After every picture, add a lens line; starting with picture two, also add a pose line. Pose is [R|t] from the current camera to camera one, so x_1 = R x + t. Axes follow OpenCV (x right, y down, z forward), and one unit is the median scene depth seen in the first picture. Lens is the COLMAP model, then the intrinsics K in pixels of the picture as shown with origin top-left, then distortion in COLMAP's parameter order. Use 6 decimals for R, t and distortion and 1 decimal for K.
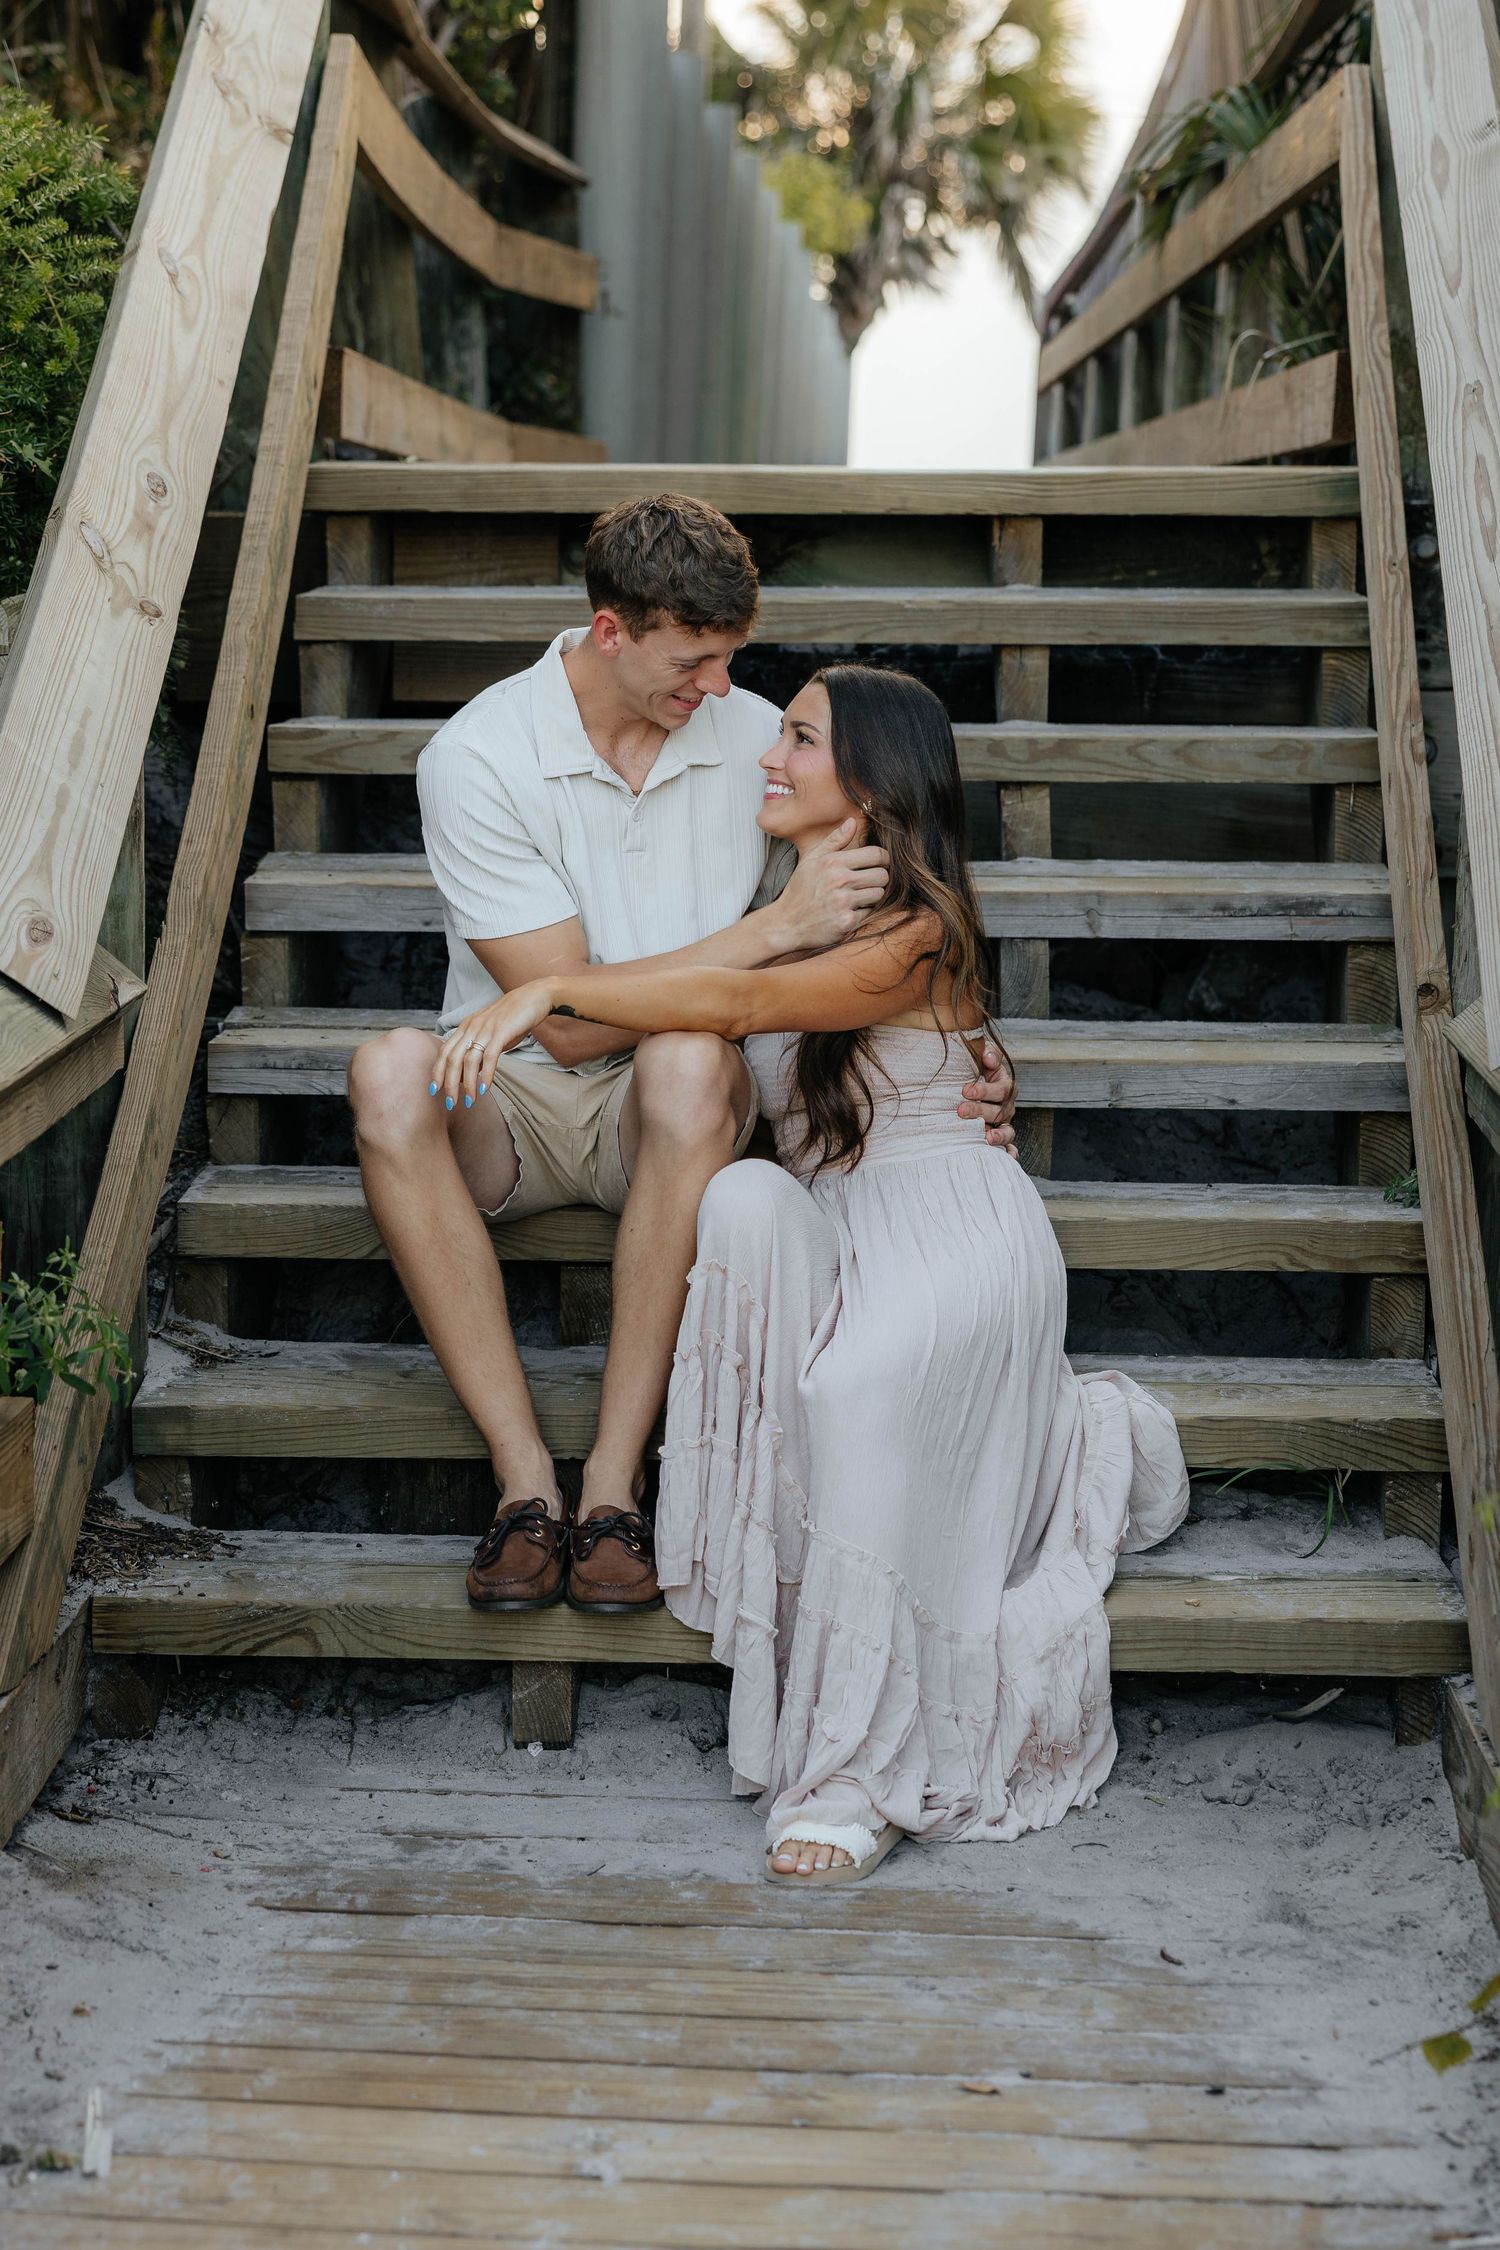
lens RADIAL K [[4524.4, 0, 757.1], [0, 4524.4, 1133.0], [0, 0, 1]] dist [0.037778, 0.000000]
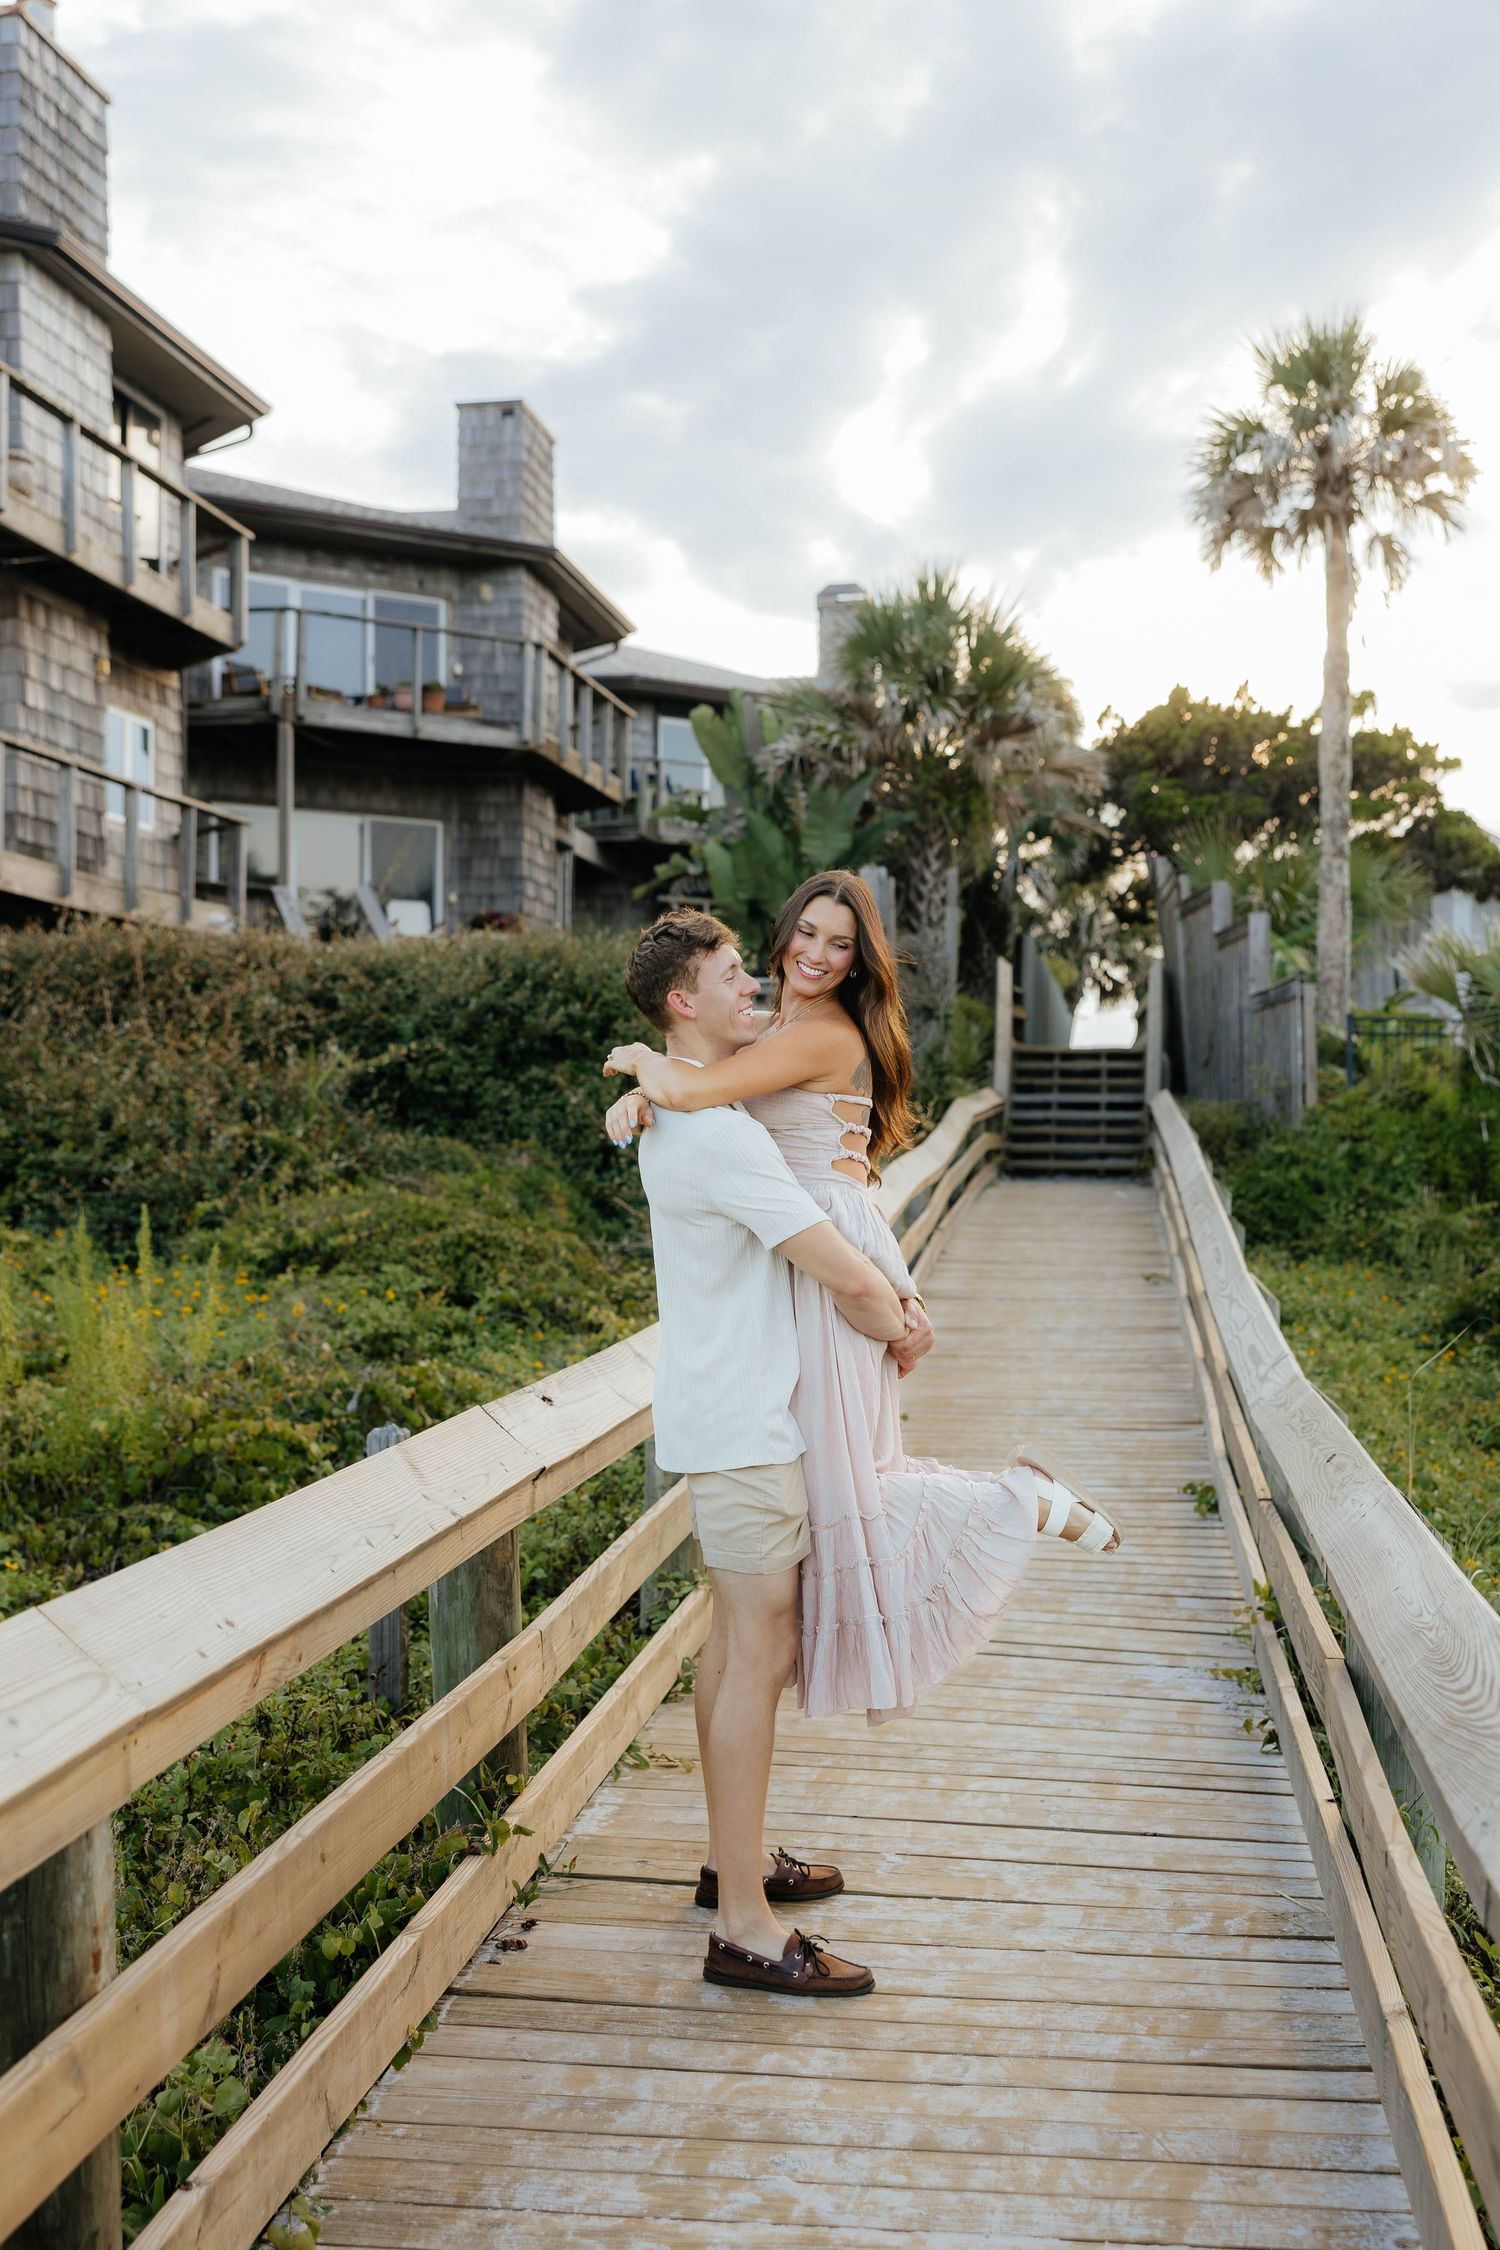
lens RADIAL K [[2528.2, 0, 756.3], [0, 2528.2, 1136.9], [0, 0, 1]] dist [0.002745, 0.000000]
pose [[0.994879, -0.006132, -0.100886, -0.101828], [-0.005893, 0.992940, -0.118471, 0.550156], [0.100900, 0.118458, 0.987819, -3.484832]]
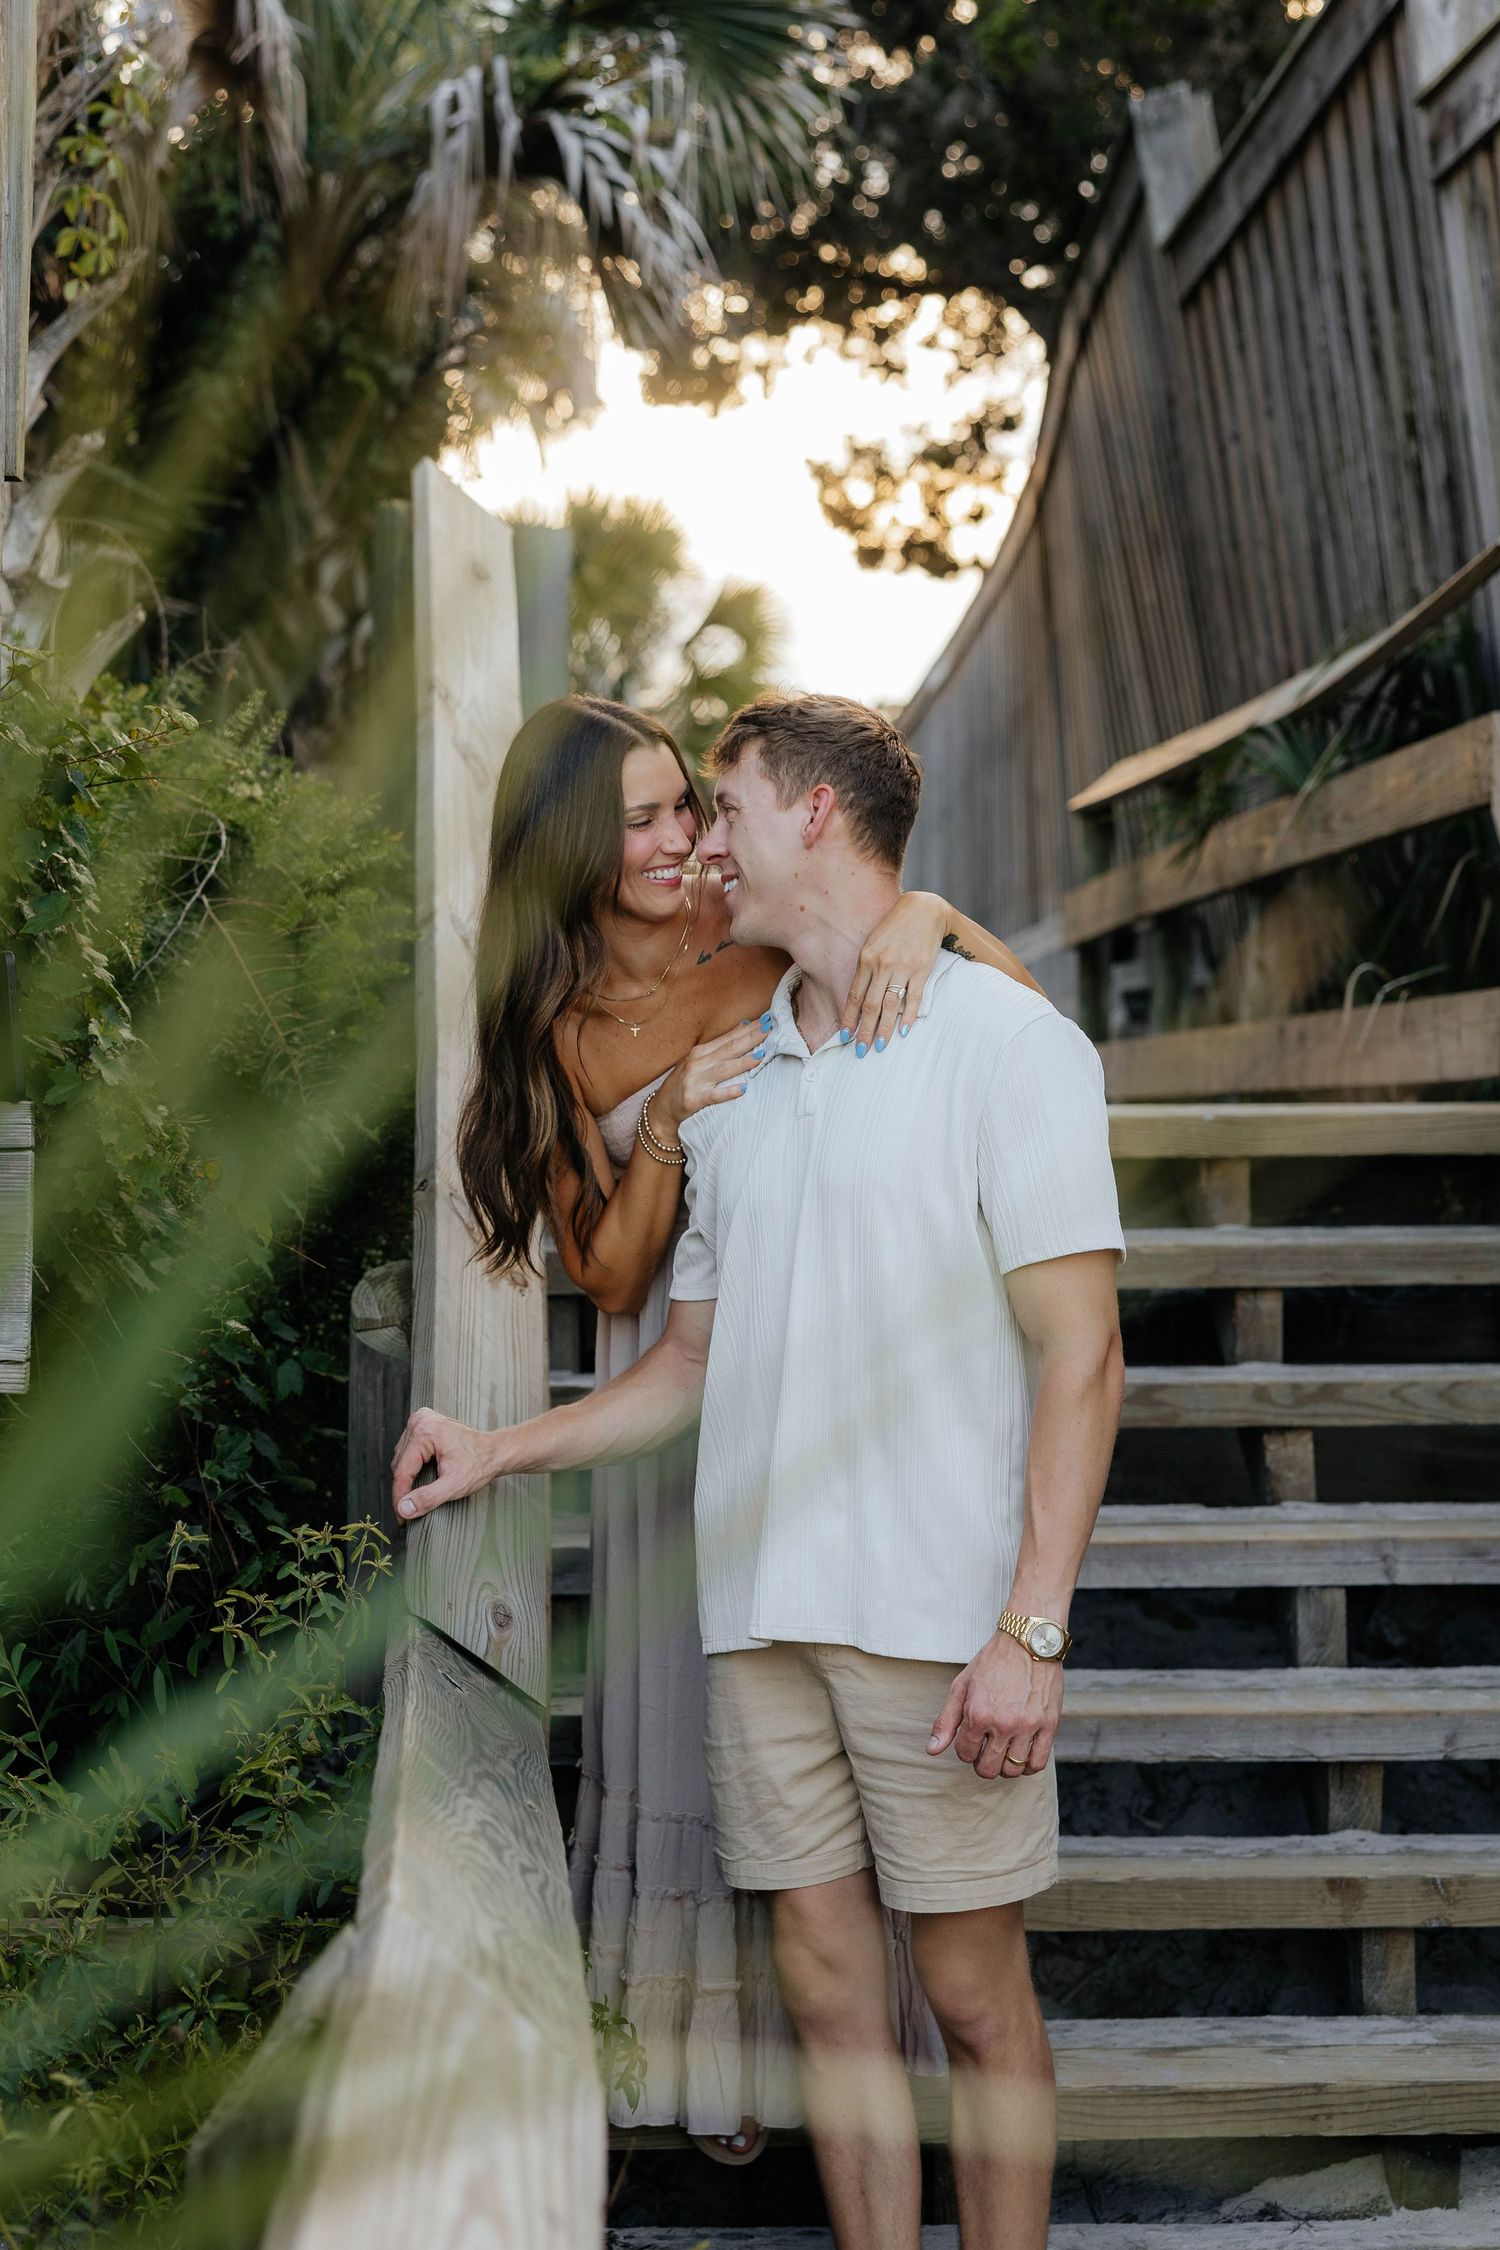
lens RADIAL K [[4639.5, 0, 730.0], [0, 4639.5, 1109.6], [0, 0, 1]] dist [0.036823, 0.000000]
pose [[0.997270, -0.014440, 0.072414, -0.136433], [0.024002, 0.990829, -0.132971, -0.013689], [-0.069830, 0.134346, 0.988471, -0.011548]]
